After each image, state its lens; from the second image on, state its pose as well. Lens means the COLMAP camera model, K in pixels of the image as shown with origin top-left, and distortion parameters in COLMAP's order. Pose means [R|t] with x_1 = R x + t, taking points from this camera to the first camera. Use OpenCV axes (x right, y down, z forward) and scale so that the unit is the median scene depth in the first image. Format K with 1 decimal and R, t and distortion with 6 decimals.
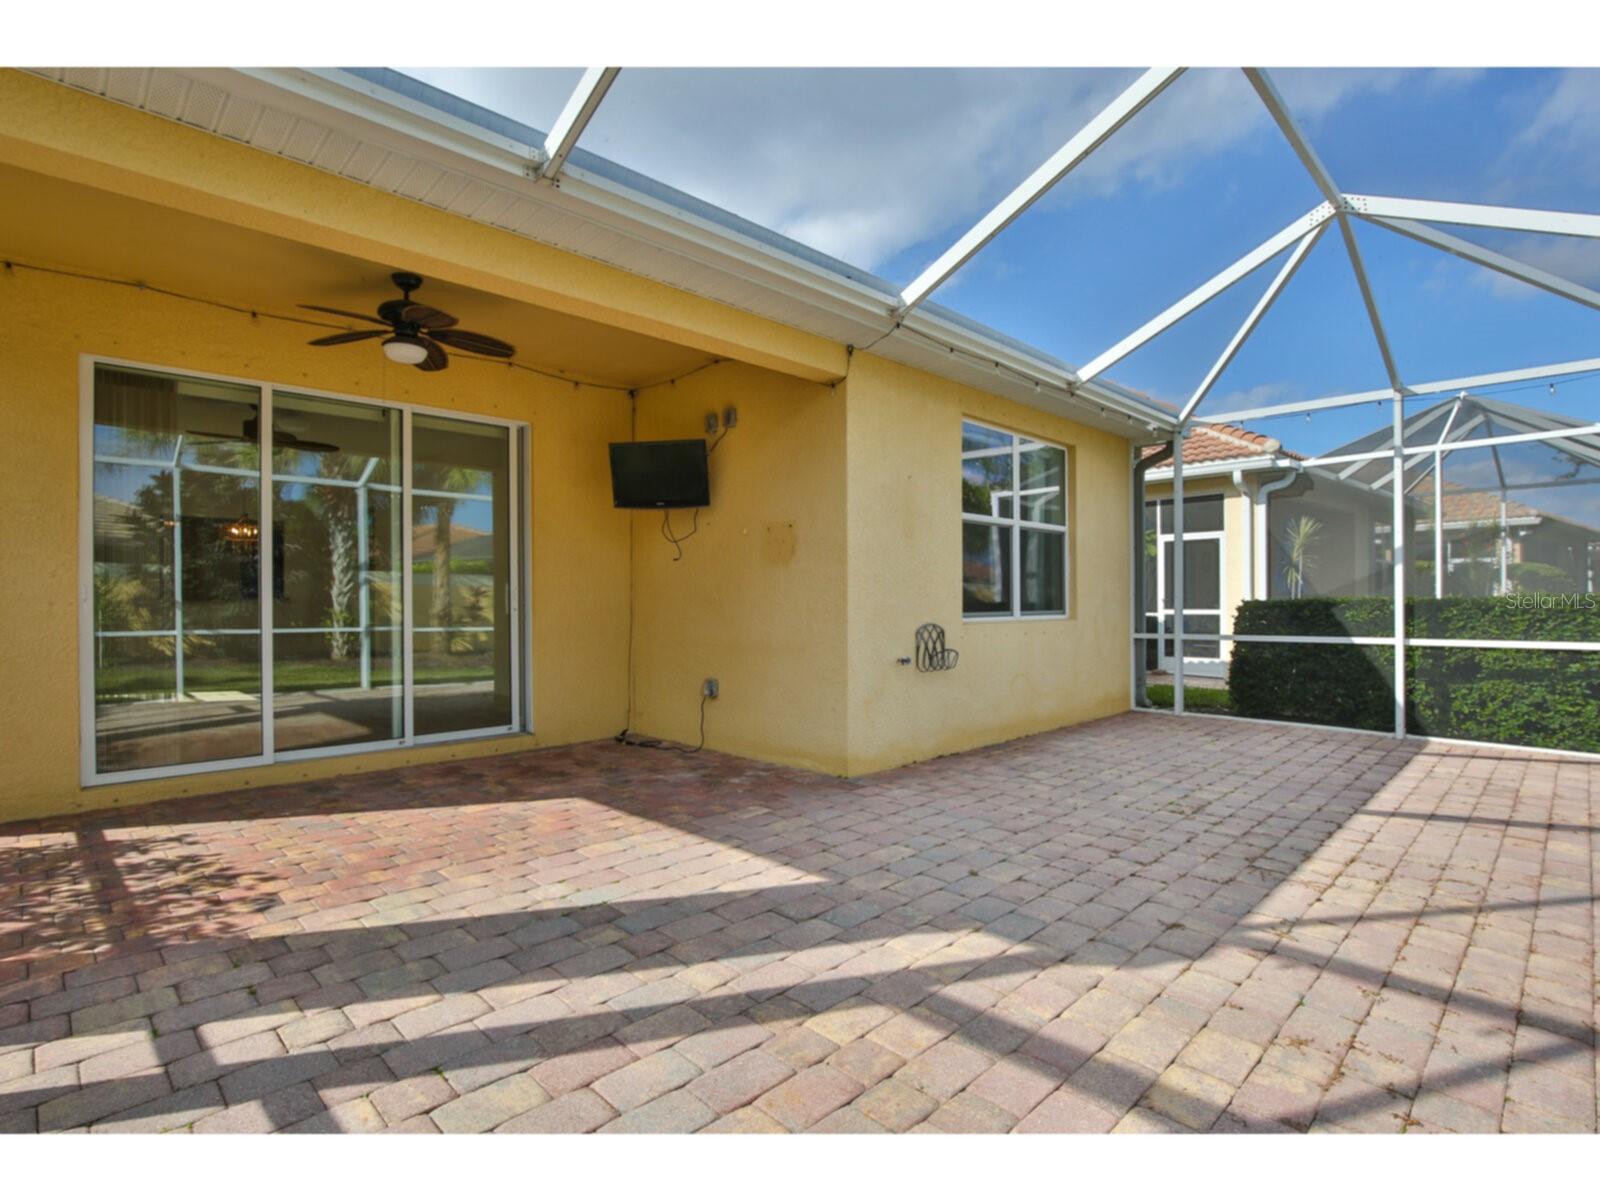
lens RADIAL K [[772.5, 0, 813.1], [0, 772.5, 614.6], [0, 0, 1]] dist [-0.020076, 0.006944]
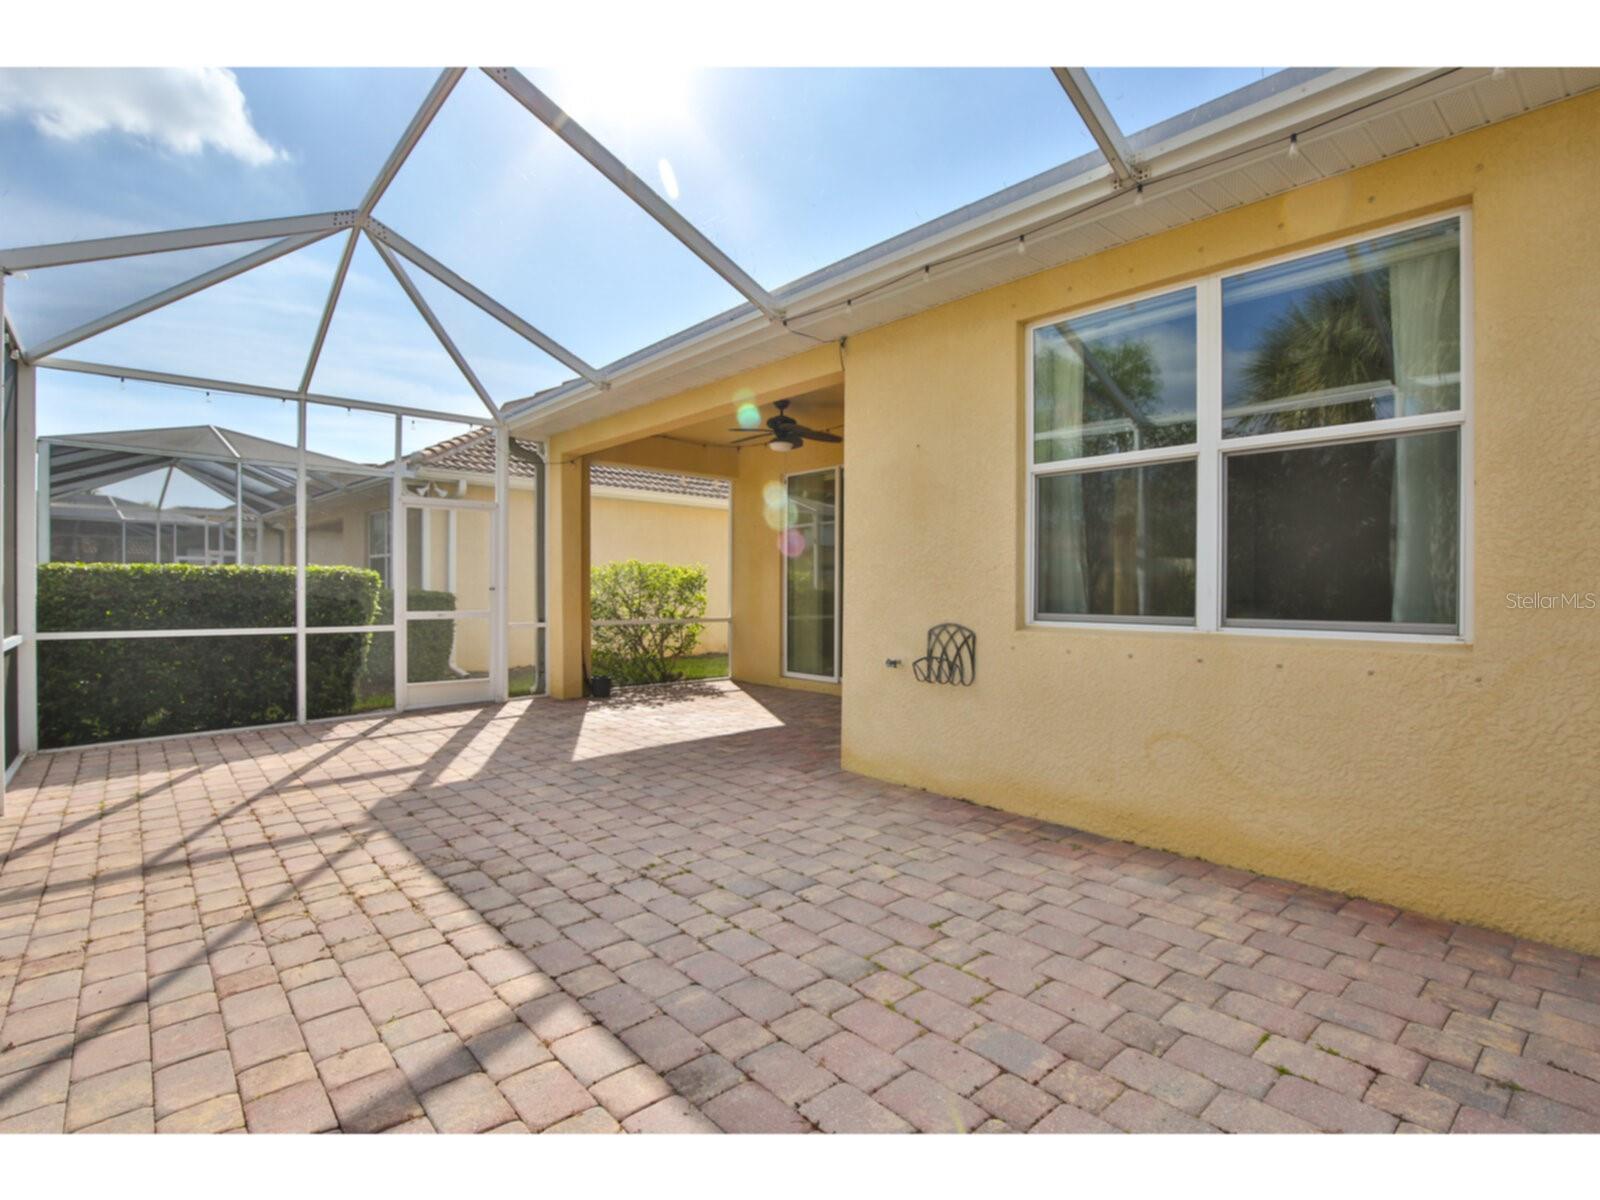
lens RADIAL K [[772.5, 0, 832.5], [0, 772.5, 601.9], [0, 0, 1]] dist [-0.020076, 0.006944]
pose [[-0.032236, 0.024217, -0.999187, 1.467377], [-0.017966, 0.999531, 0.024805, -0.042486], [0.999319, 0.018751, -0.031785, 1.422447]]
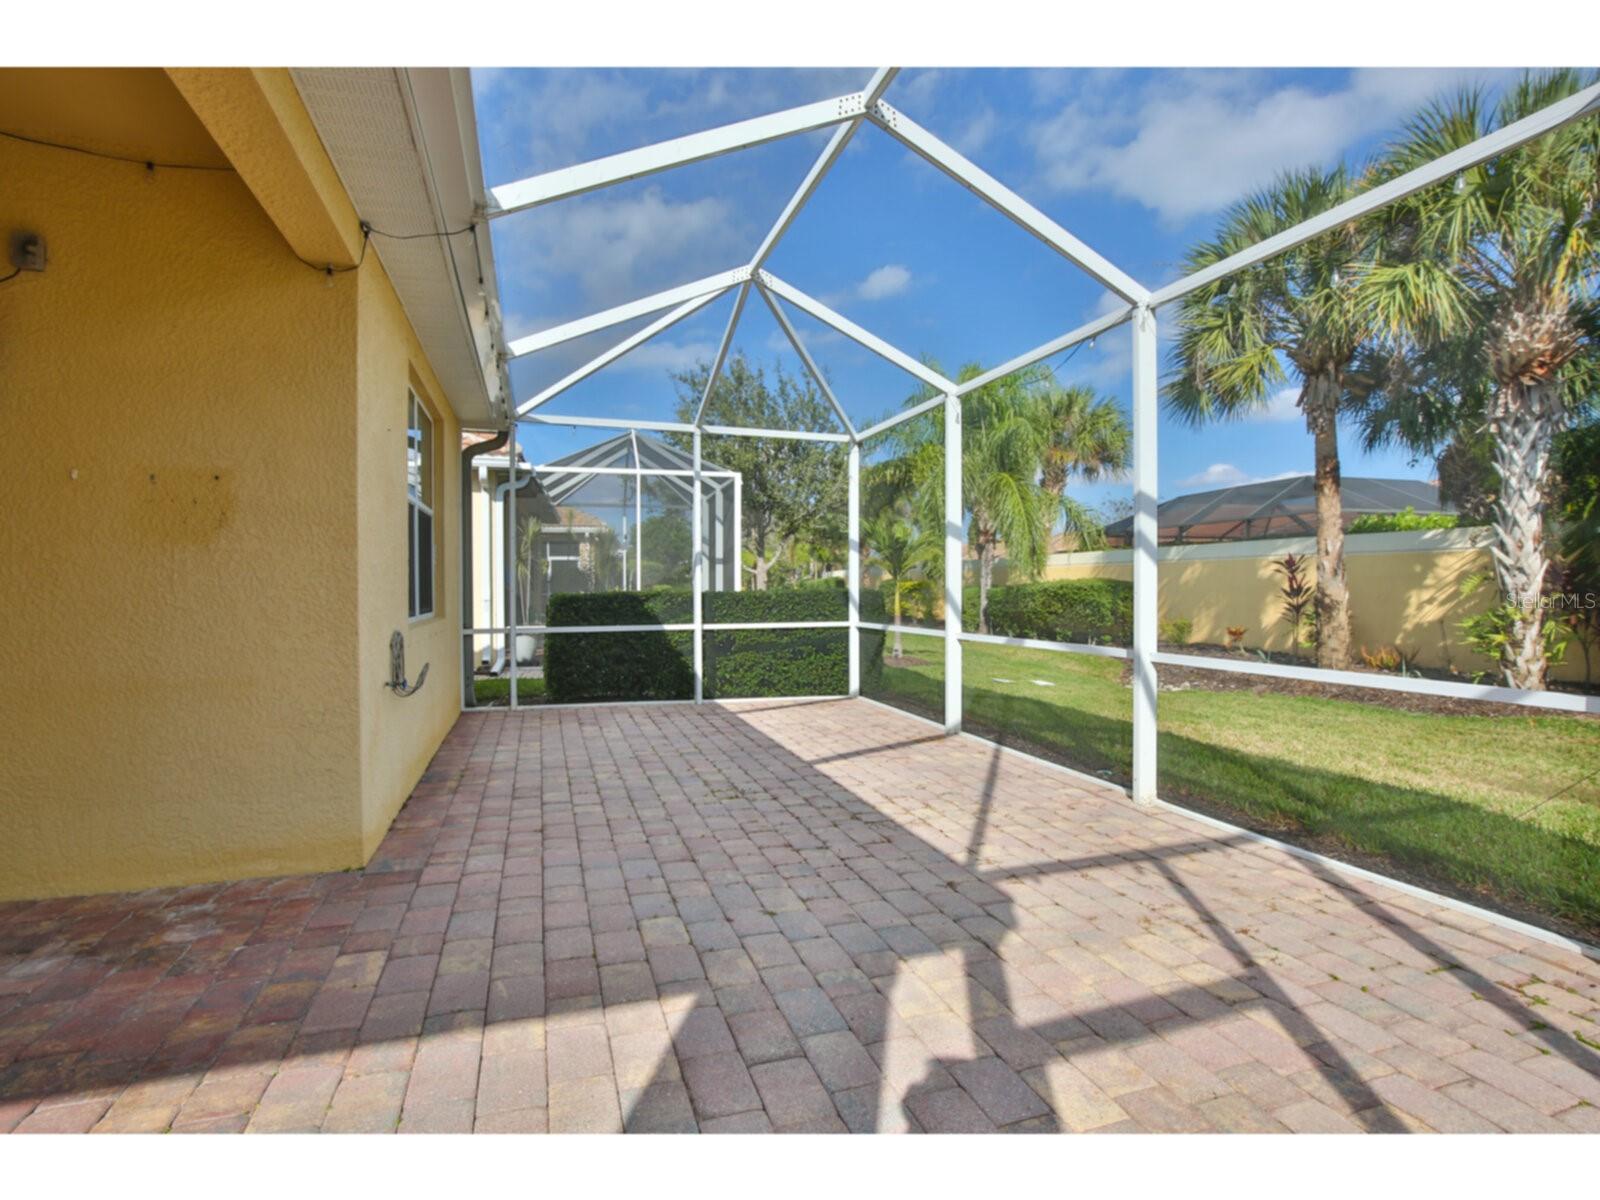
lens RADIAL K [[772.5, 0, 780.4], [0, 772.5, 582.6], [0, 0, 1]] dist [-0.020076, 0.006944]
pose [[0.472020, 0.007949, 0.881552, -0.512173], [0.015868, 0.999721, -0.017511, -0.022620], [-0.881445, 0.022254, 0.471762, 0.515180]]
